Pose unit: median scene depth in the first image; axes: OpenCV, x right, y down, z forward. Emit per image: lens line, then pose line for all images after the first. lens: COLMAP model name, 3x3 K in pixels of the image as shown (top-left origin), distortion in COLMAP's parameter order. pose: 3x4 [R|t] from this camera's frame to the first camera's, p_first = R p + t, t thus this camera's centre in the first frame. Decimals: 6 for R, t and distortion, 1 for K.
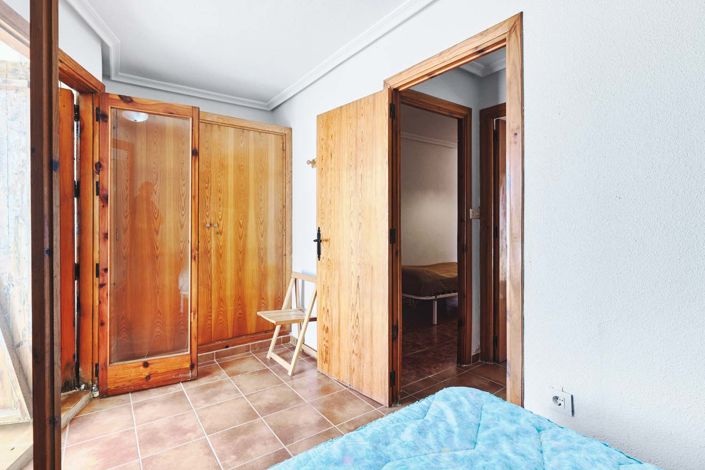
lens RADIAL K [[311.9, 0, 346.3], [0, 311.9, 230.5], [0, 0, 1]] dist [-0.002956, 0.000574]
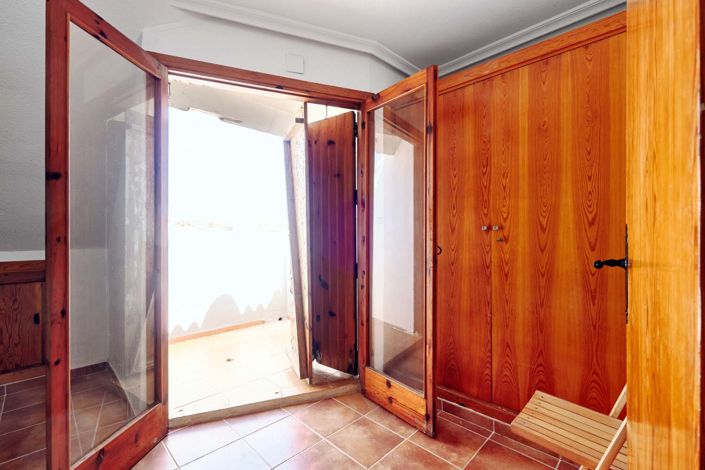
lens RADIAL K [[311.9, 0, 351.4], [0, 311.9, 235.0], [0, 0, 1]] dist [-0.002956, 0.000574]
pose [[0.158610, -0.001204, -0.987341, 0.182655], [-0.012051, 0.999922, -0.003156, 0.003559], [0.987268, 0.012399, 0.158583, 0.595641]]
